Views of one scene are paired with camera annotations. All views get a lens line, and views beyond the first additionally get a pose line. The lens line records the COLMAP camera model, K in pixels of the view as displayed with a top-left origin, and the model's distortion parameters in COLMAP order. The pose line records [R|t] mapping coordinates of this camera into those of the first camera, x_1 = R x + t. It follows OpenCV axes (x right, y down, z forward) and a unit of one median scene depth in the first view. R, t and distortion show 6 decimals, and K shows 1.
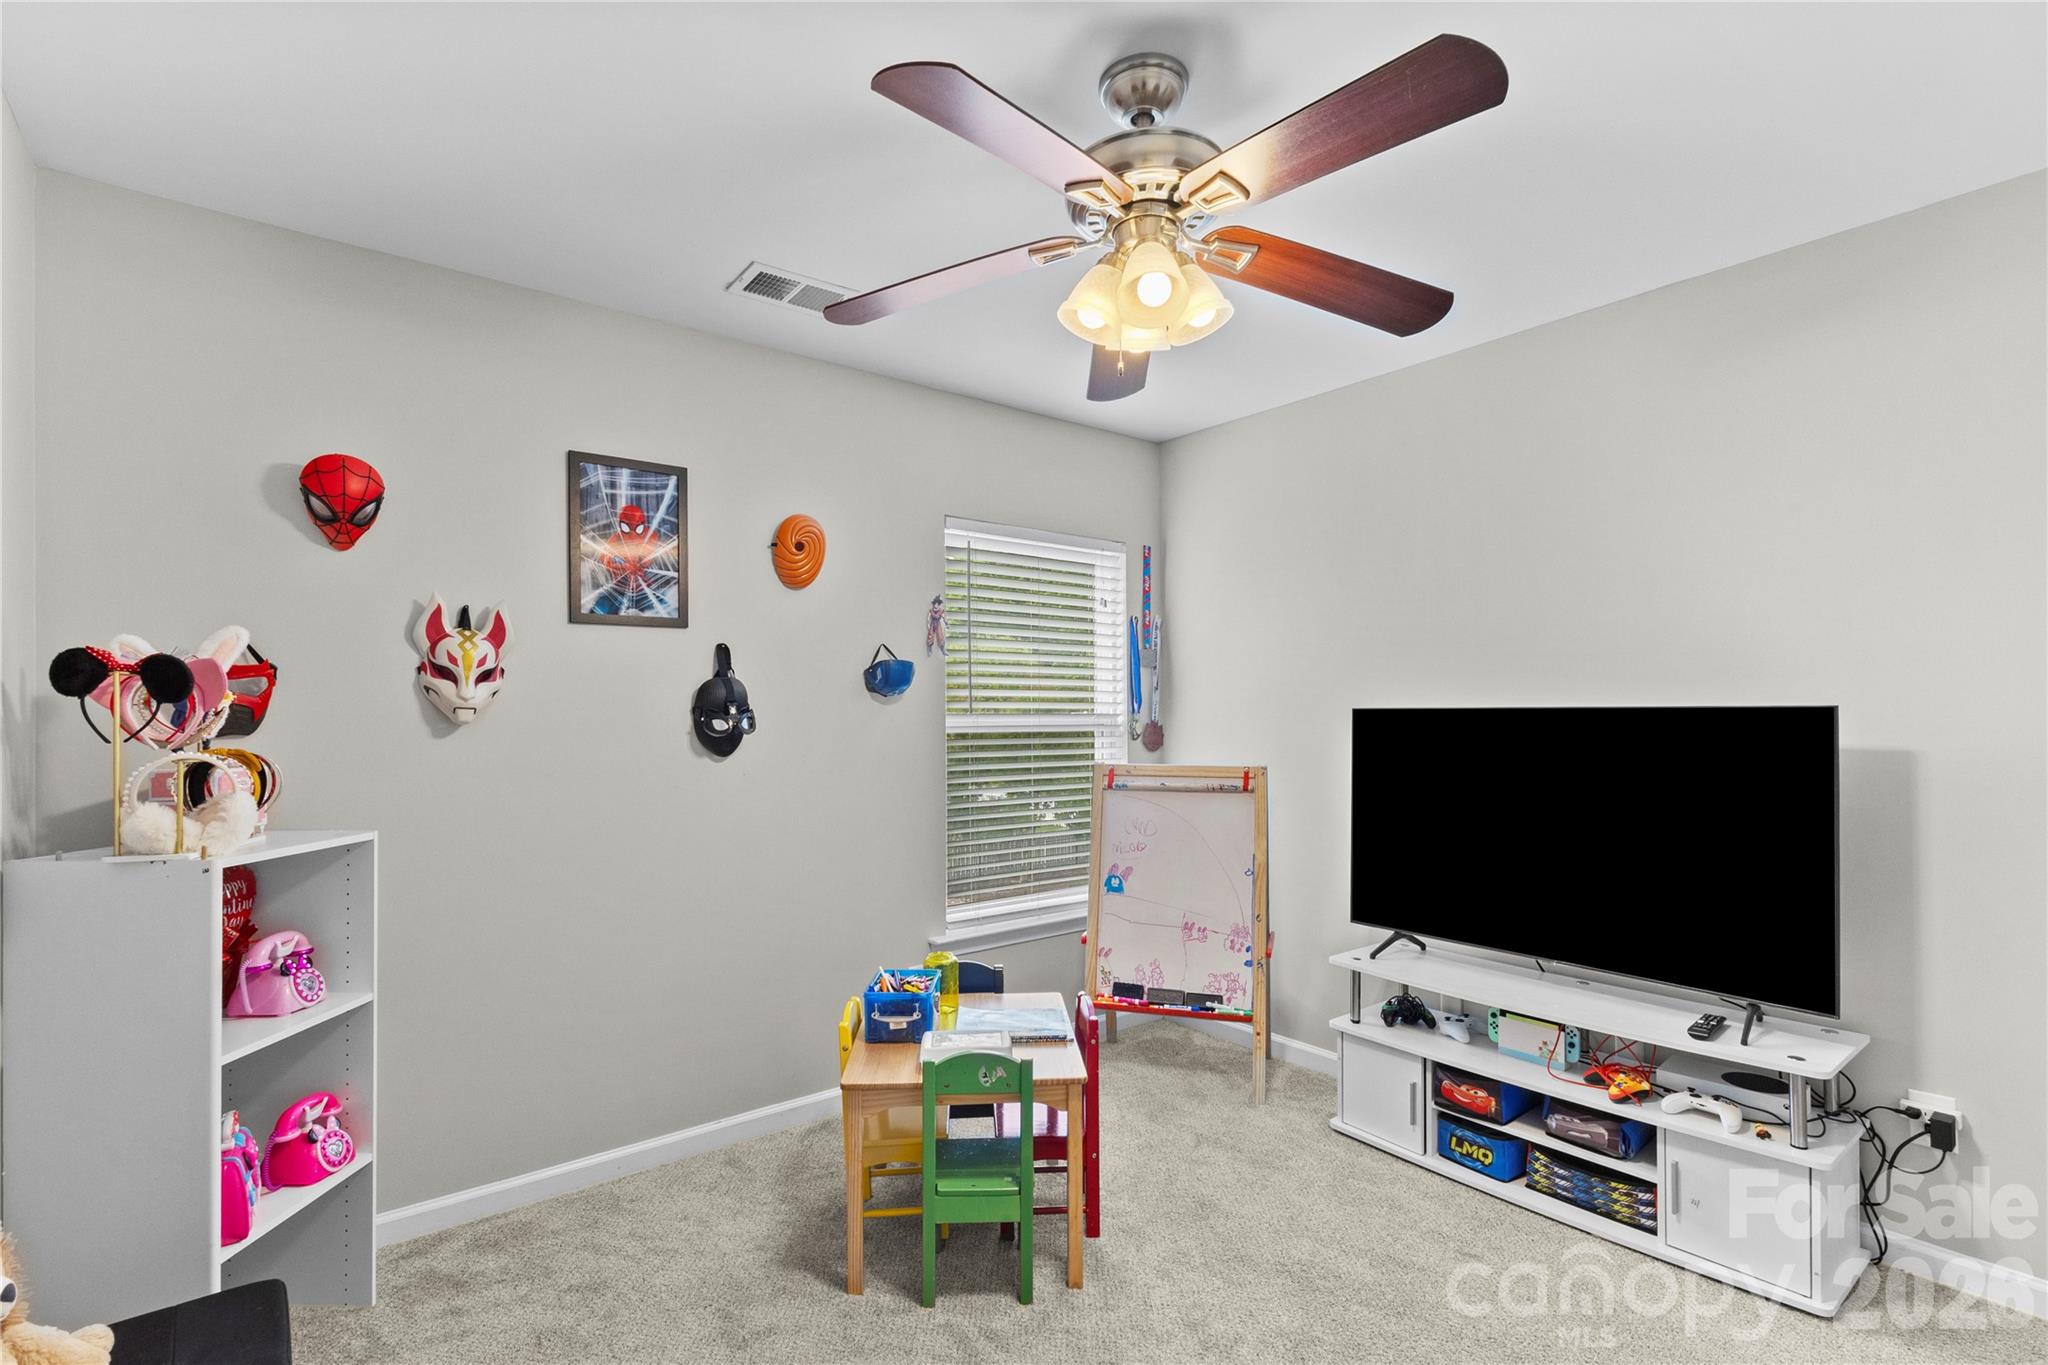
lens RADIAL K [[955.1, 0, 1021.9], [0, 955.1, 715.5], [0, 0, 1]] dist [0.001725, 0.000408]
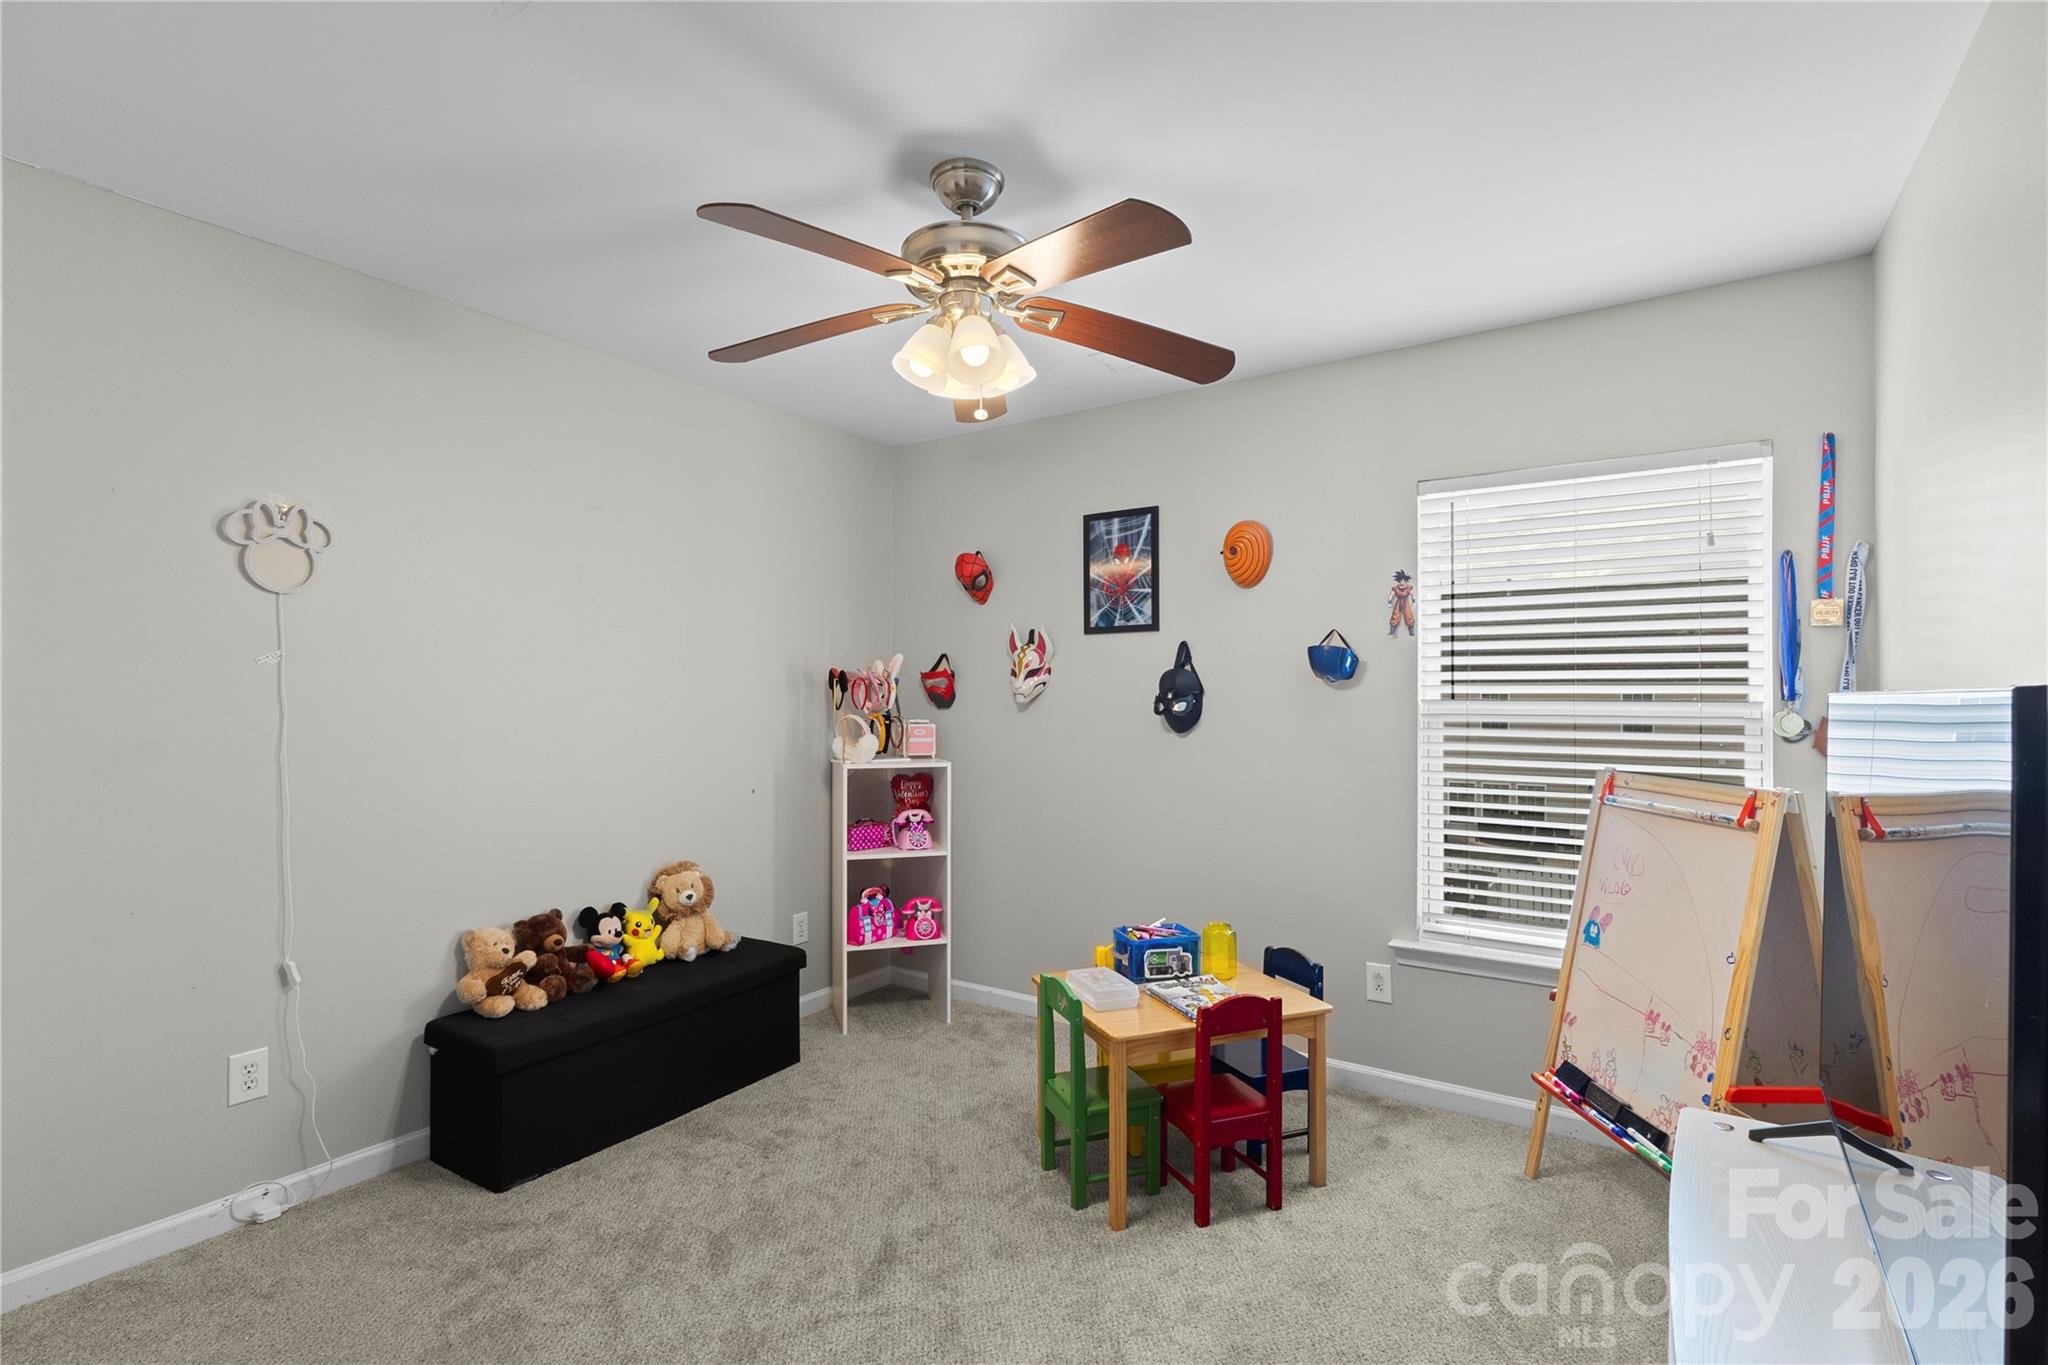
lens RADIAL K [[956.2, 0, 1015.8], [0, 956.2, 698.0], [0, 0, 1]] dist [0.007651, 0.000788]
pose [[0.304054, 0.007660, -0.952624, 0.825932], [-0.004078, 0.999969, 0.006739, -0.009624], [0.952646, 0.001835, 0.304076, 0.436388]]
